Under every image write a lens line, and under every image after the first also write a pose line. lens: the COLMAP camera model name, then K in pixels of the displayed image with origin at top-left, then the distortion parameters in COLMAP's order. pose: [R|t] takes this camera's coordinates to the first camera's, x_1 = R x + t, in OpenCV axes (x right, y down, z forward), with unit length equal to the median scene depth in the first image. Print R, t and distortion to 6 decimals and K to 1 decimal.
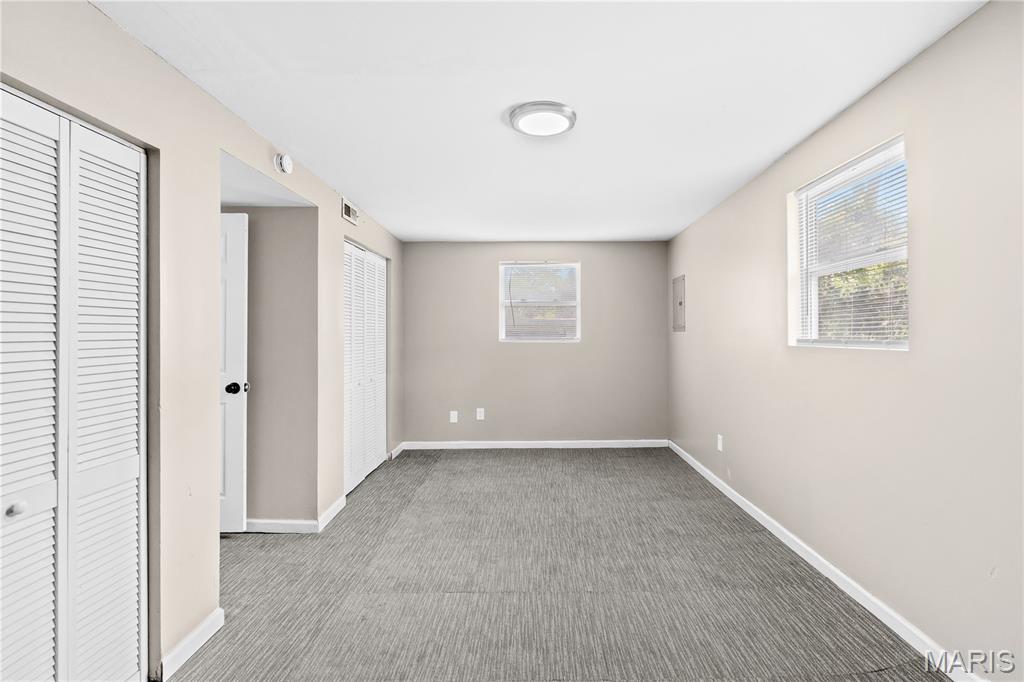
lens RADIAL K [[464.5, 0, 512.1], [0, 464.5, 330.7], [0, 0, 1]] dist [0.008056, -0.003101]
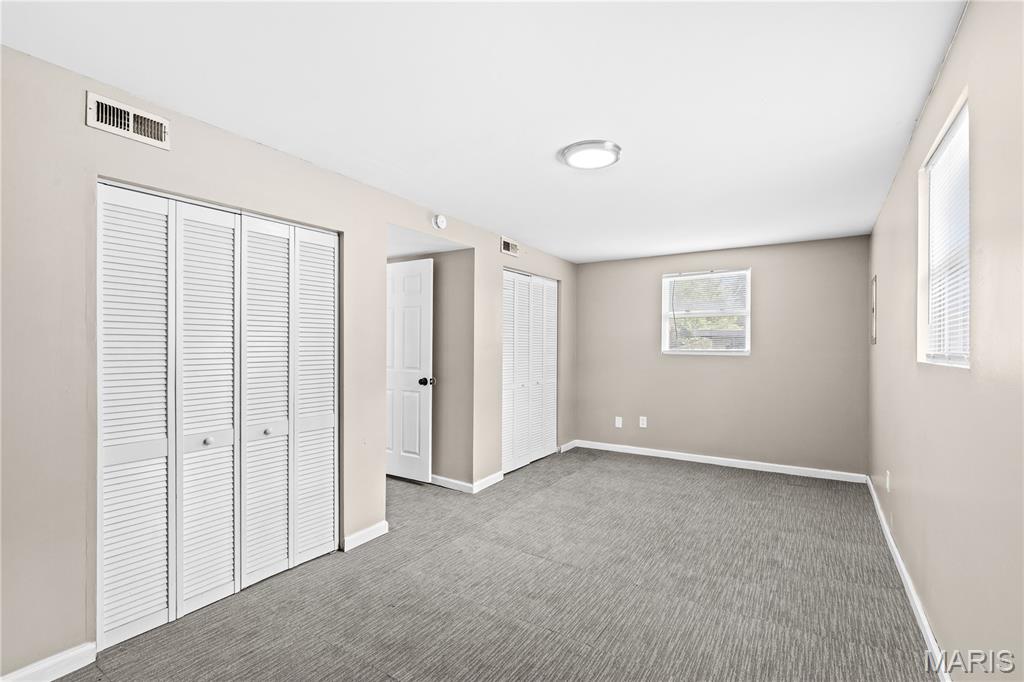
lens RADIAL K [[464.5, 0, 532.7], [0, 464.5, 346.7], [0, 0, 1]] dist [0.008056, -0.003101]
pose [[0.843899, 0.007766, -0.536446, 0.441462], [-0.003610, 0.999955, 0.008797, 0.002208], [0.536490, -0.005487, 0.843889, -0.025704]]
